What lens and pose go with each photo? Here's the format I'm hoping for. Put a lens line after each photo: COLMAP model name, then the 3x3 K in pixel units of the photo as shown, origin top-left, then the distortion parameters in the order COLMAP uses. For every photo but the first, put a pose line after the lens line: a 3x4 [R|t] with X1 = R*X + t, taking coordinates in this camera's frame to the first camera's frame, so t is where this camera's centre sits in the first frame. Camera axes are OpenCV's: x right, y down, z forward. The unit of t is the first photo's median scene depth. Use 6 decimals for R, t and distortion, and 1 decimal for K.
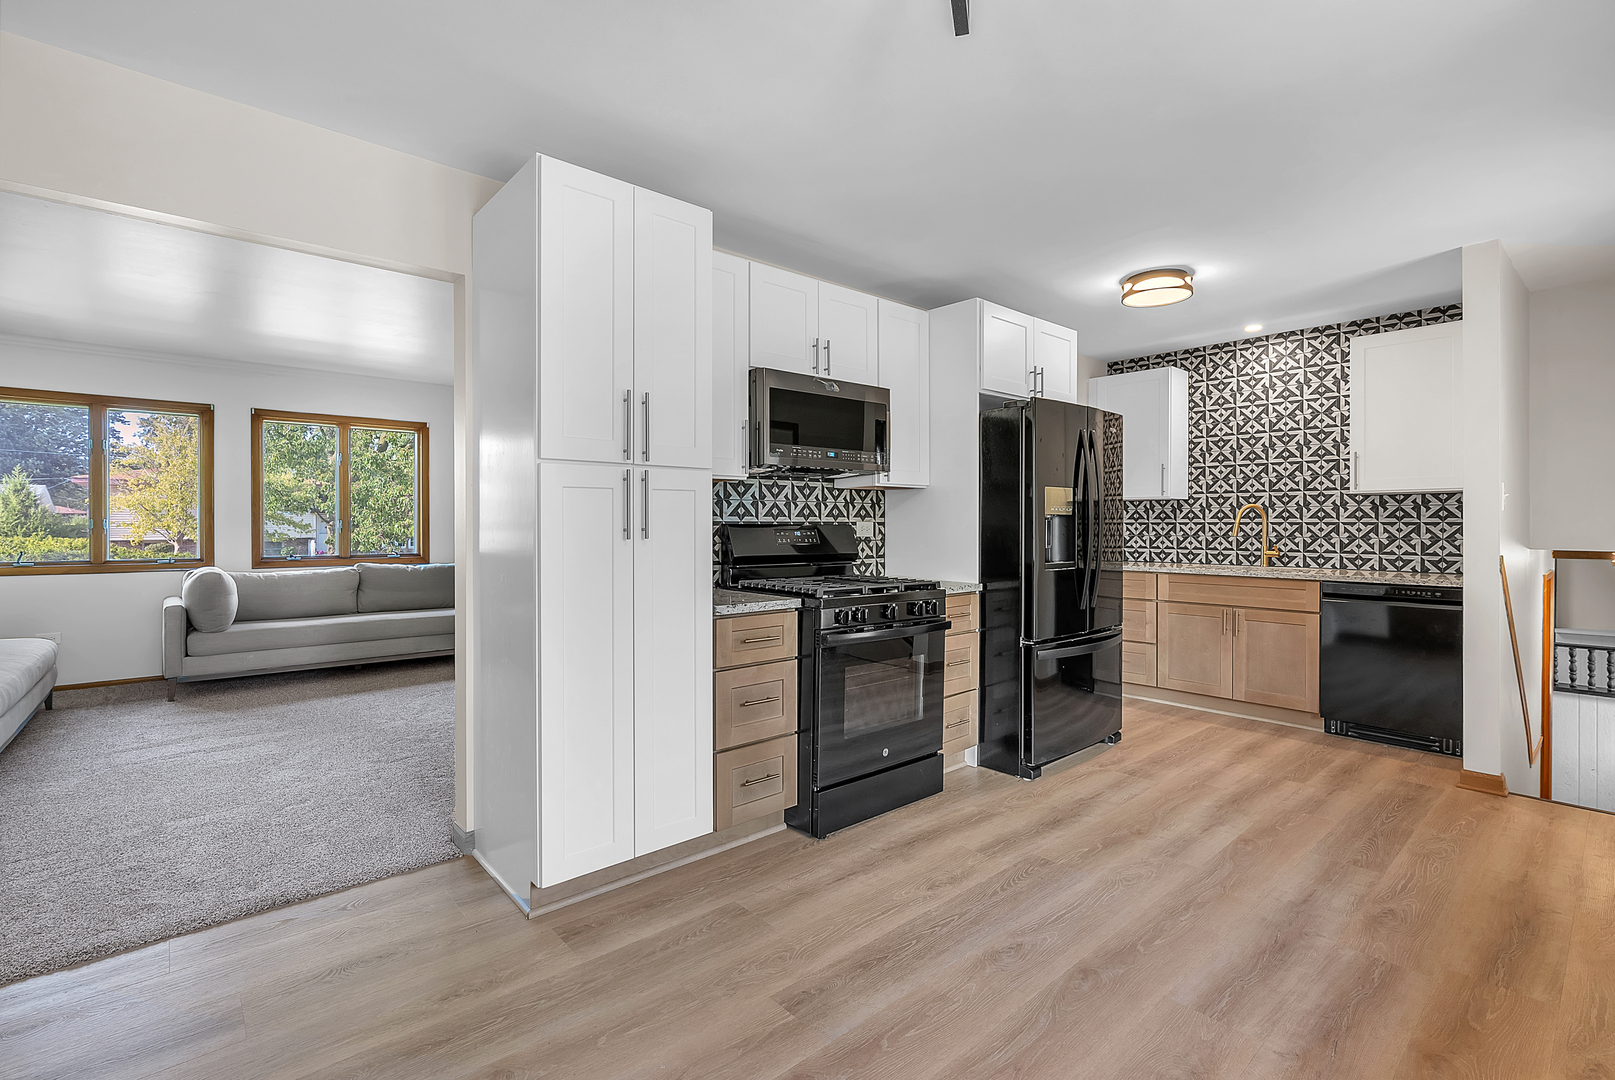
lens RADIAL K [[732.8, 0, 806.5], [0, 732.8, 528.2], [0, 0, 1]] dist [-0.010026, 0.000183]
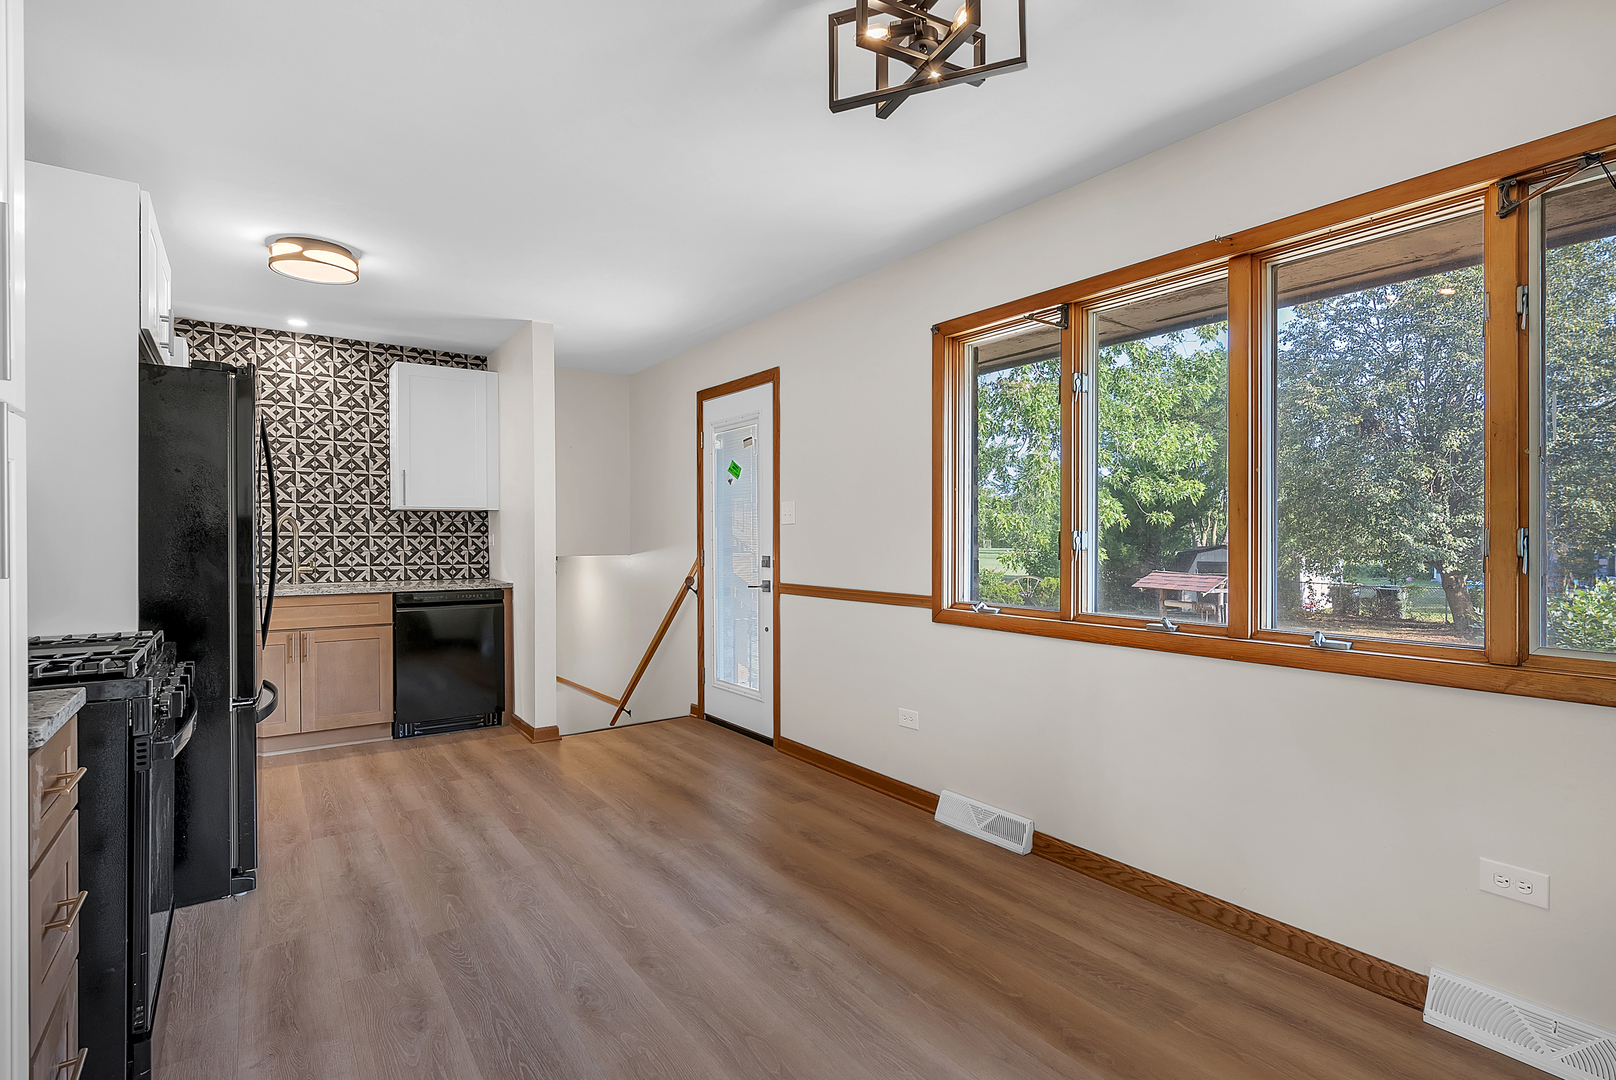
lens RADIAL K [[777.6, 0, 816.2], [0, 777.6, 542.5], [0, 0, 1]] dist [-0.005584, -0.000514]
pose [[0.089010, -0.007530, 0.996002, -0.314720], [0.006989, 0.999952, 0.006936, -0.002123], [-0.996006, 0.006344, 0.089058, 0.288197]]
